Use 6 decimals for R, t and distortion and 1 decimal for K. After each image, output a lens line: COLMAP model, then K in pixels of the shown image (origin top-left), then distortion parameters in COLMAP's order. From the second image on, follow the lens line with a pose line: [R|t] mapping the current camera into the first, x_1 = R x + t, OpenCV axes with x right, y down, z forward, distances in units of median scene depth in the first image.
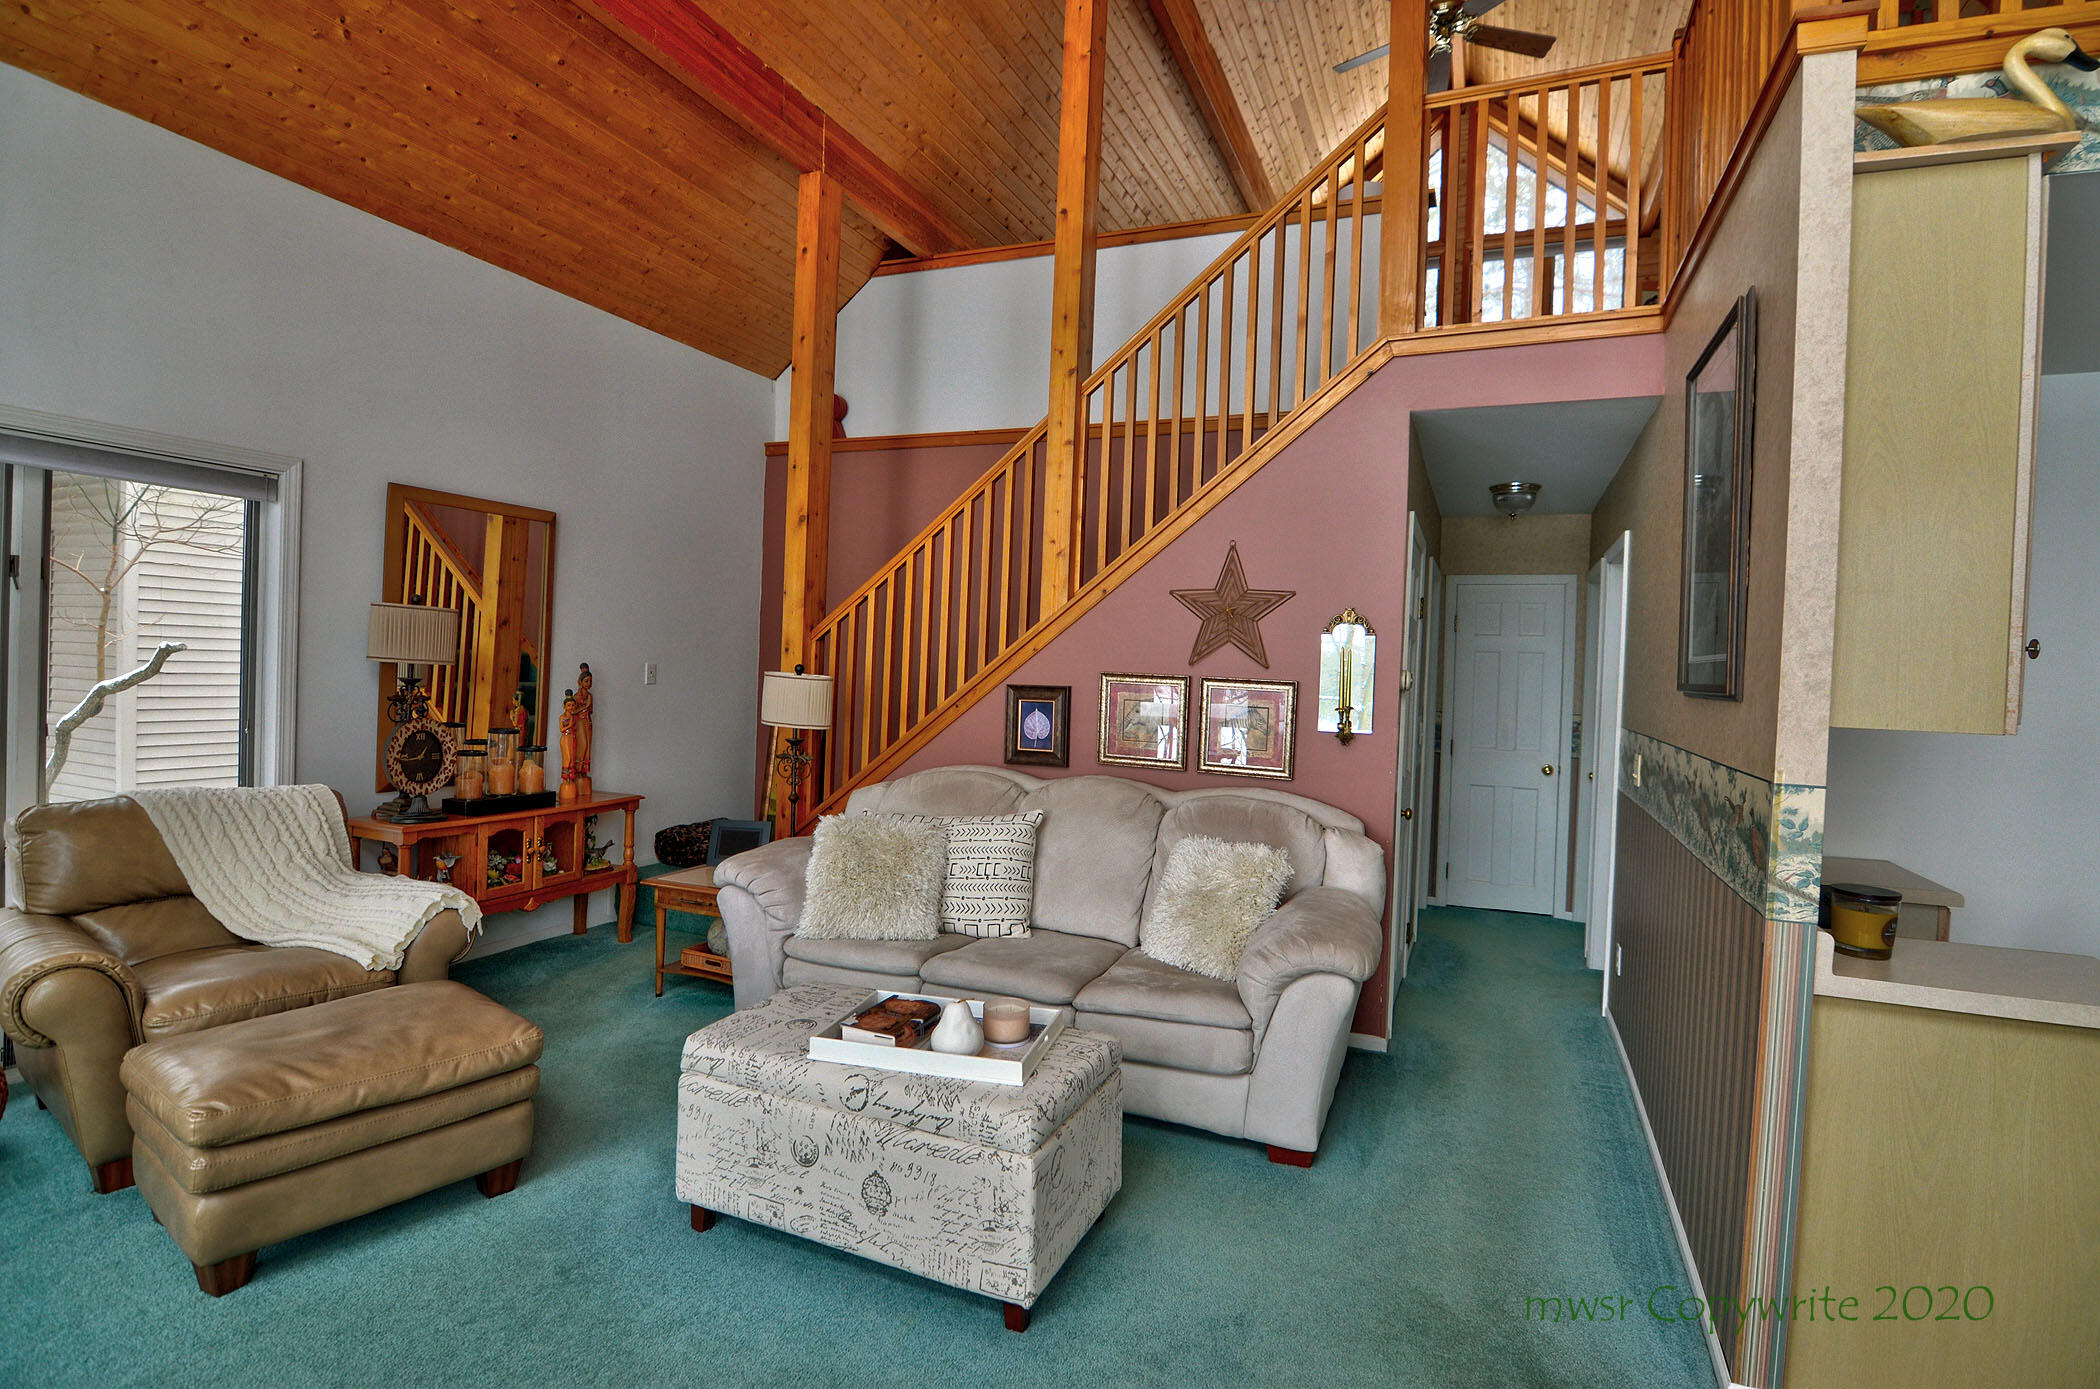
lens RADIAL K [[1011.3, 0, 1065.1], [0, 1011.3, 689.2], [0, 0, 1]] dist [-0.012707, -0.005581]
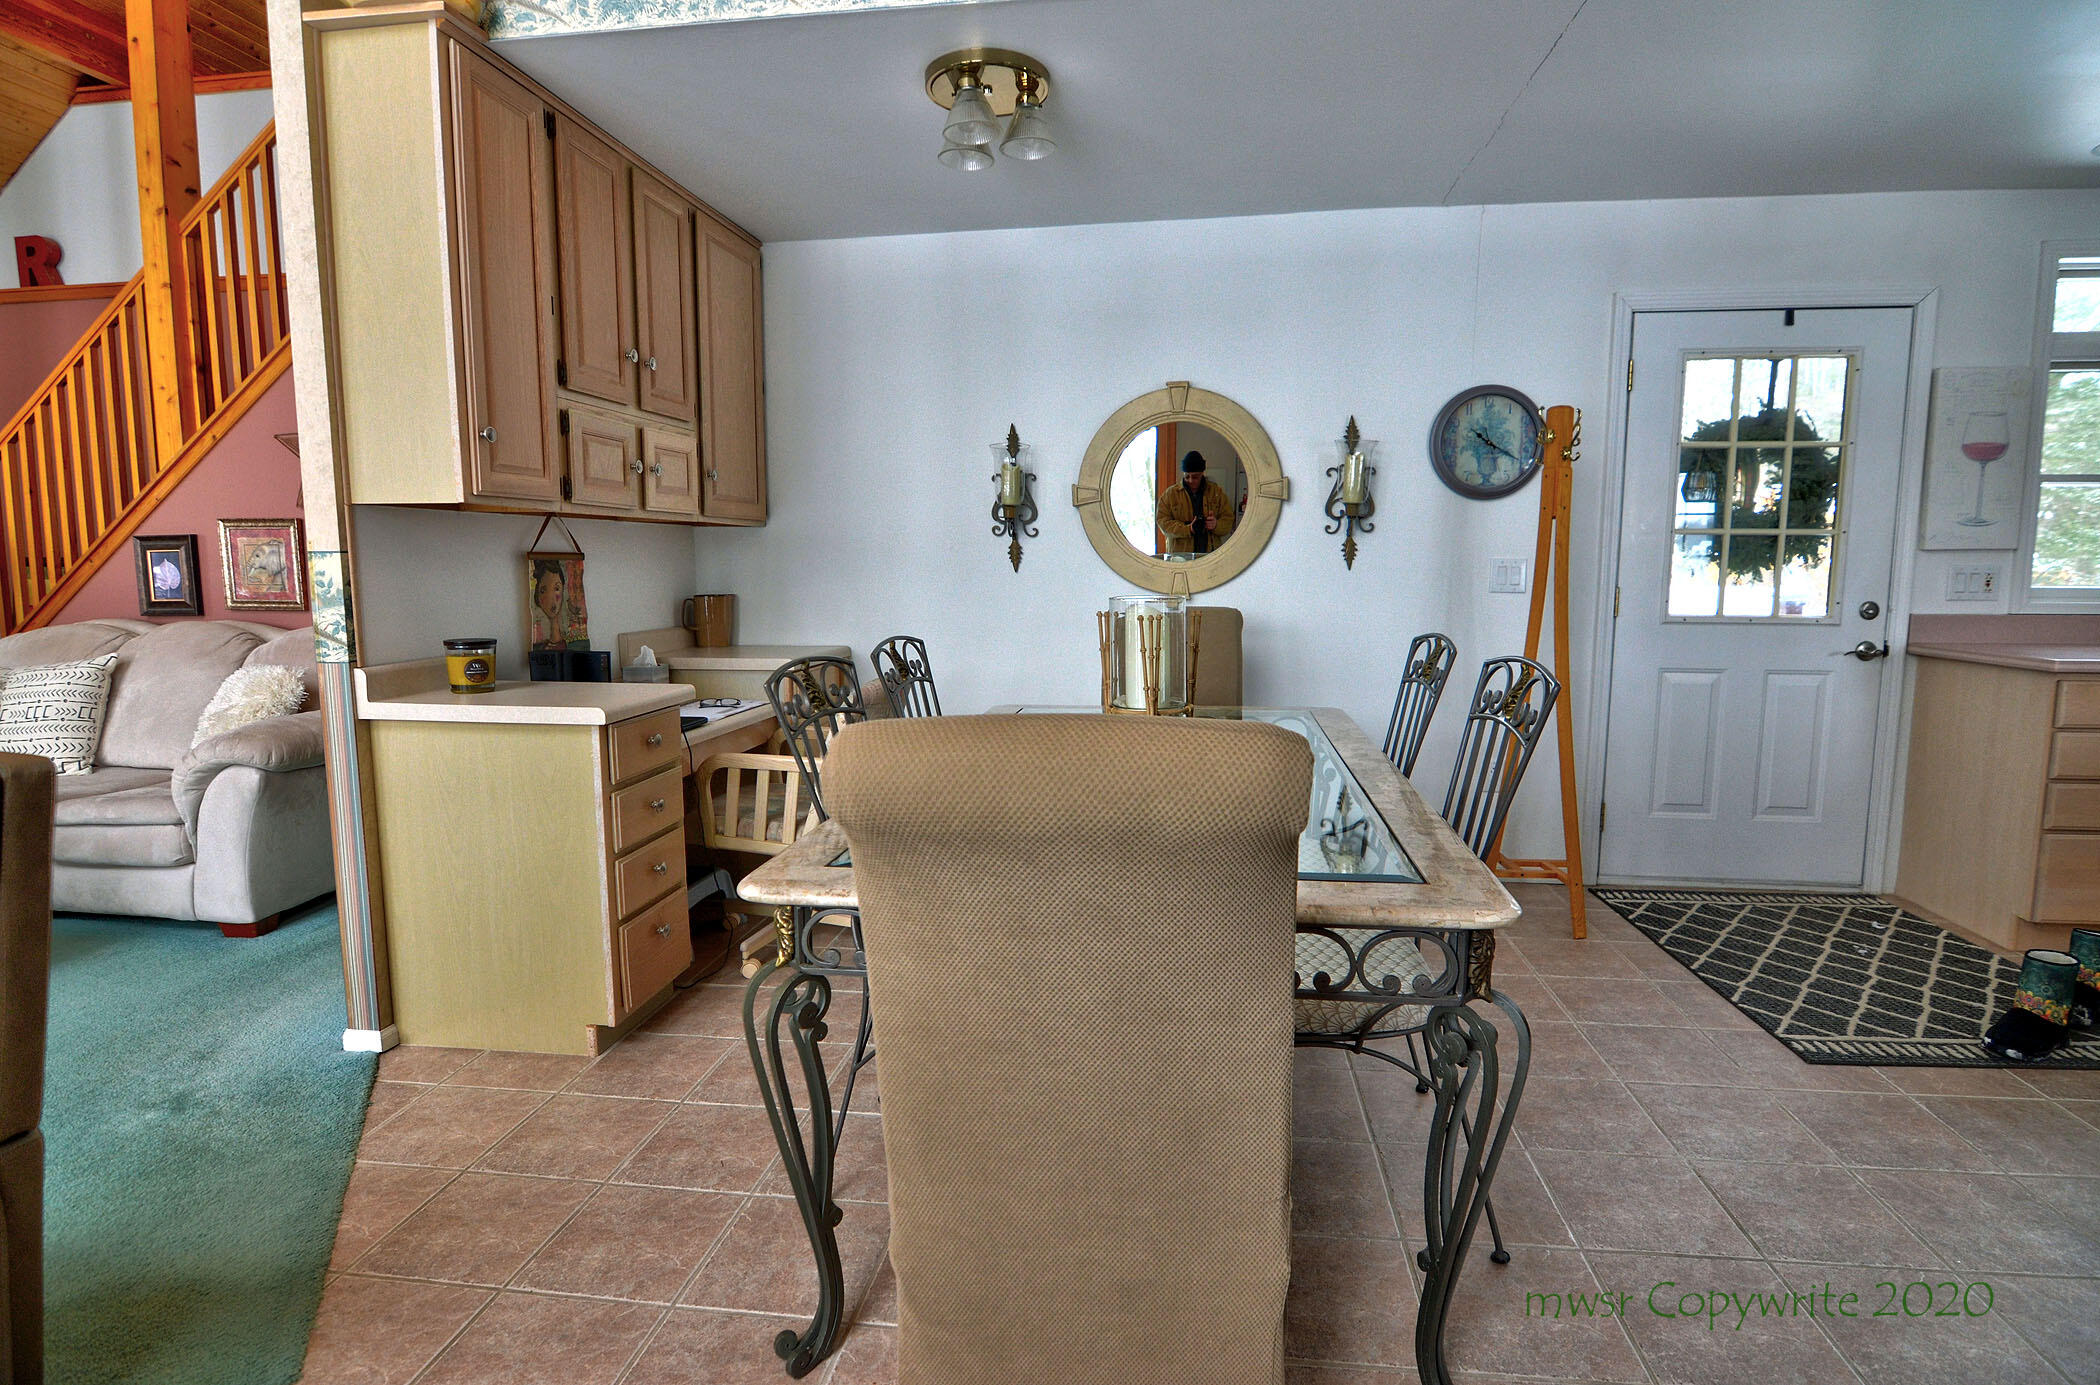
lens RADIAL K [[1011.3, 0, 1065.1], [0, 1011.3, 687.2], [0, 0, 1]] dist [-0.012707, -0.005581]
pose [[0.964152, -0.068303, 0.256409, 0.637383], [0.040628, 0.992908, 0.111726, 0.079711], [-0.262222, -0.097303, 0.960089, -0.218552]]
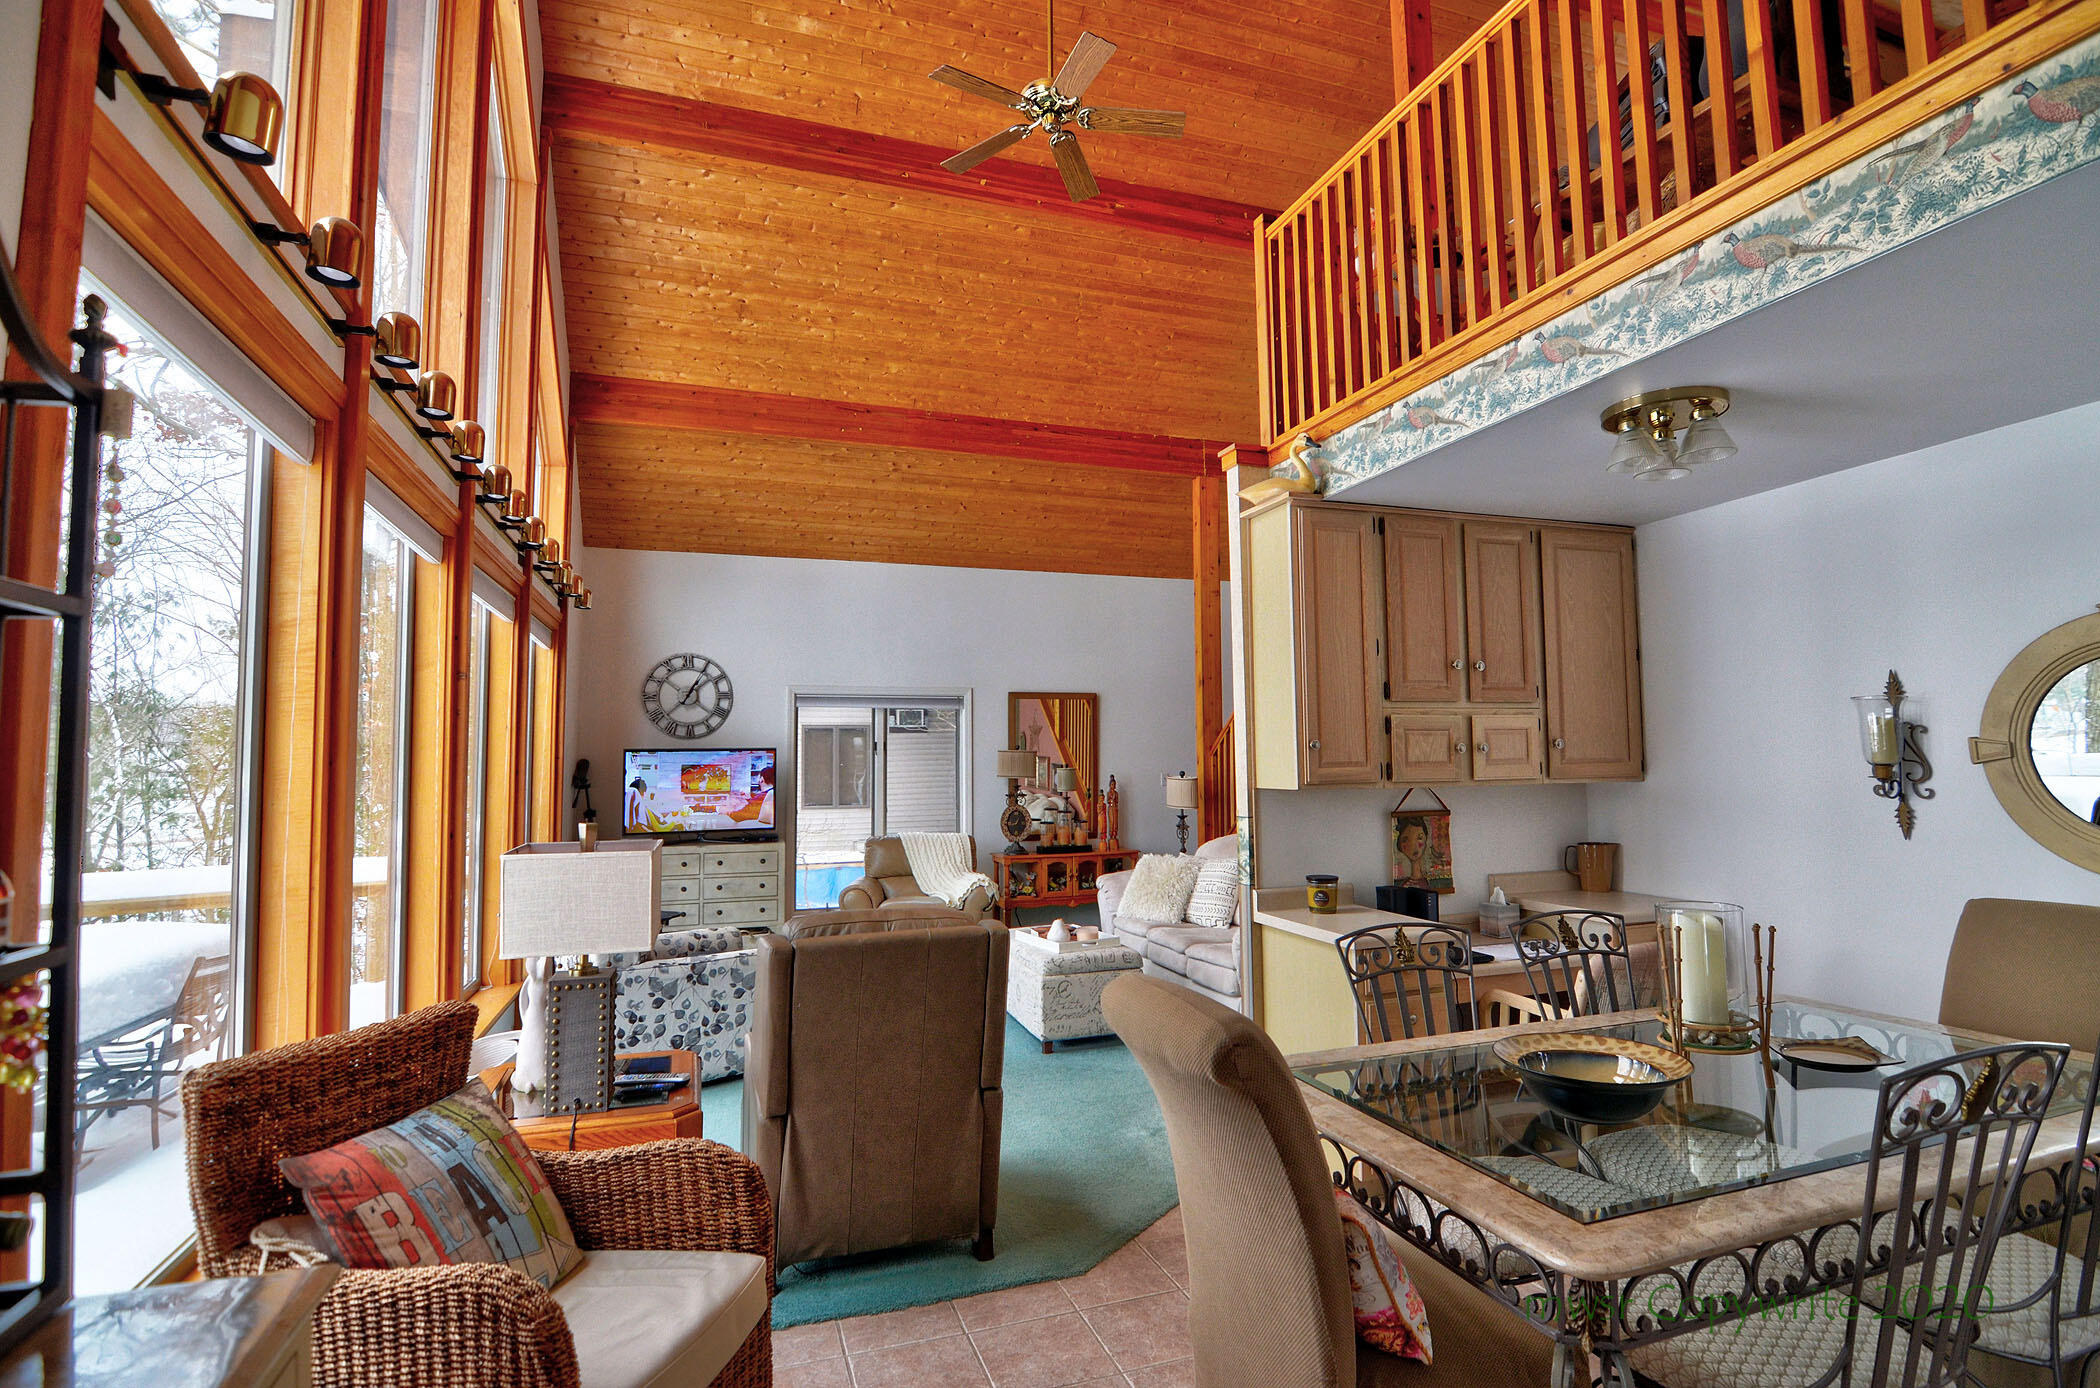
lens RADIAL K [[1011.3, 0, 1065.1], [0, 1011.3, 688.7], [0, 0, 1]] dist [-0.012707, -0.005581]
pose [[0.663790, -0.099725, -0.741241, 1.016793], [0.021442, 0.993201, -0.114422, 0.031960], [0.747611, 0.060059, 0.661415, -0.324620]]
